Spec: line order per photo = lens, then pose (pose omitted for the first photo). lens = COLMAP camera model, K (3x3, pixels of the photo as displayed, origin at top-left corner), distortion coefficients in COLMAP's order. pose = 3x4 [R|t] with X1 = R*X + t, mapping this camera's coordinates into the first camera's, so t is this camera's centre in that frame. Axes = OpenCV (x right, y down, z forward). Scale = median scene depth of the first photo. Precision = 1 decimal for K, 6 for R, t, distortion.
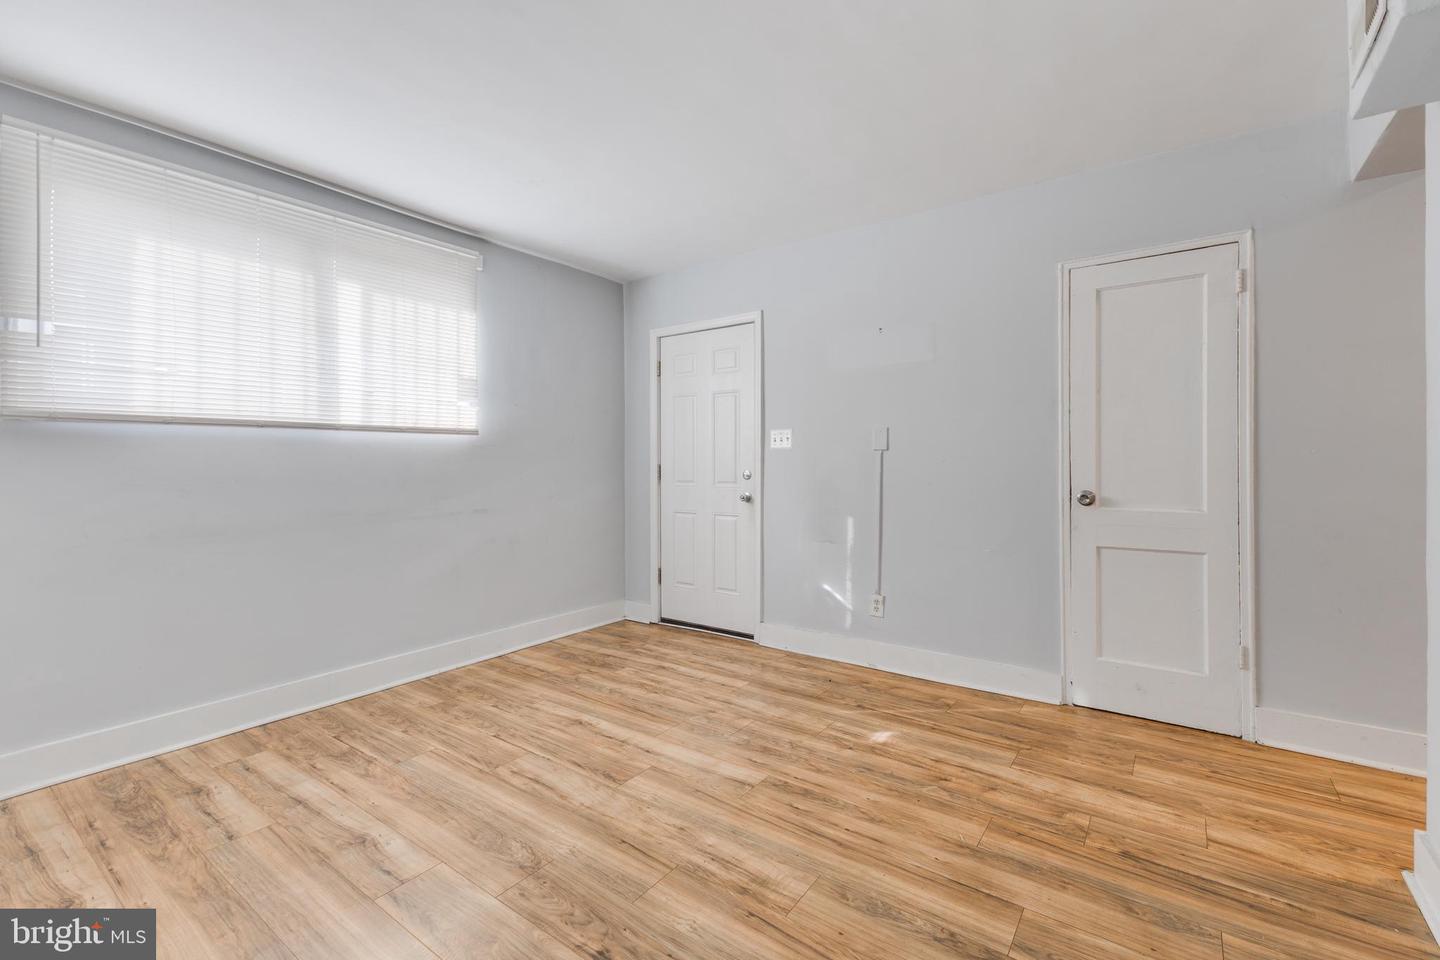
lens RADIAL K [[625.2, 0, 722.2], [0, 625.2, 467.9], [0, 0, 1]] dist [0.011644, -0.000131]
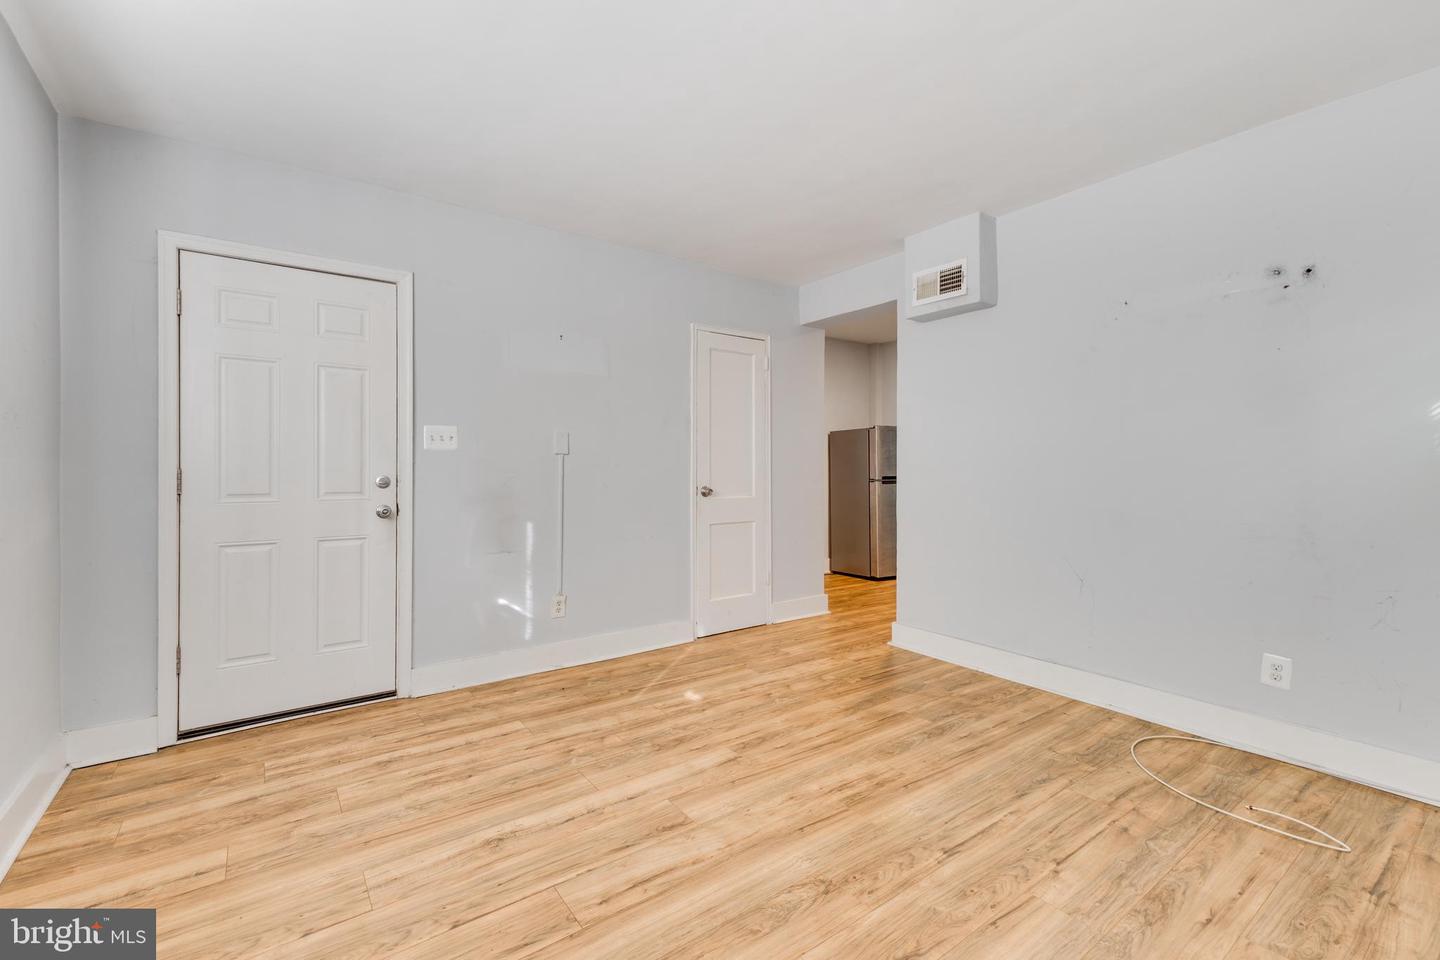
lens RADIAL K [[625.2, 0, 722.2], [0, 625.2, 467.9], [0, 0, 1]] dist [0.011644, -0.000131]
pose [[0.303007, 0.002002, 0.952986, -0.833818], [0.008078, 0.999956, -0.004669, 0.002218], [-0.952954, 0.009113, 0.302978, 0.566055]]
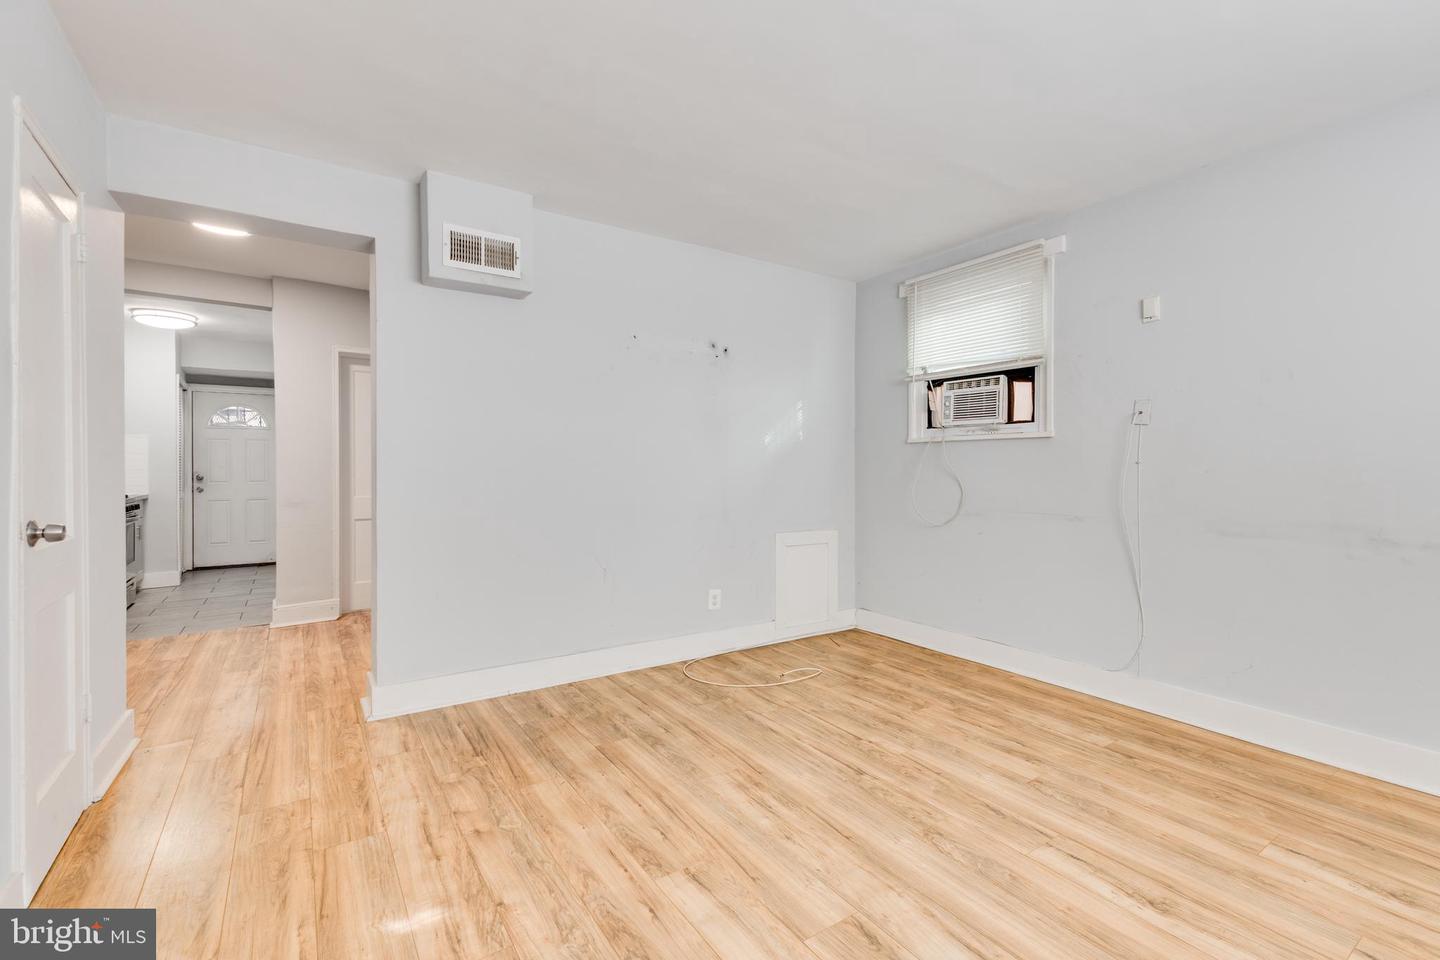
lens RADIAL K [[628.1, 0, 720.0], [0, 628.1, 480.0], [0, 0, 1]] dist [0.008551, -0.000137]
pose [[-0.938488, 0.000648, 0.345313, -0.223062], [0.009796, 0.999646, 0.024749, -0.009853], [-0.345174, 0.026609, -0.938161, 1.419811]]
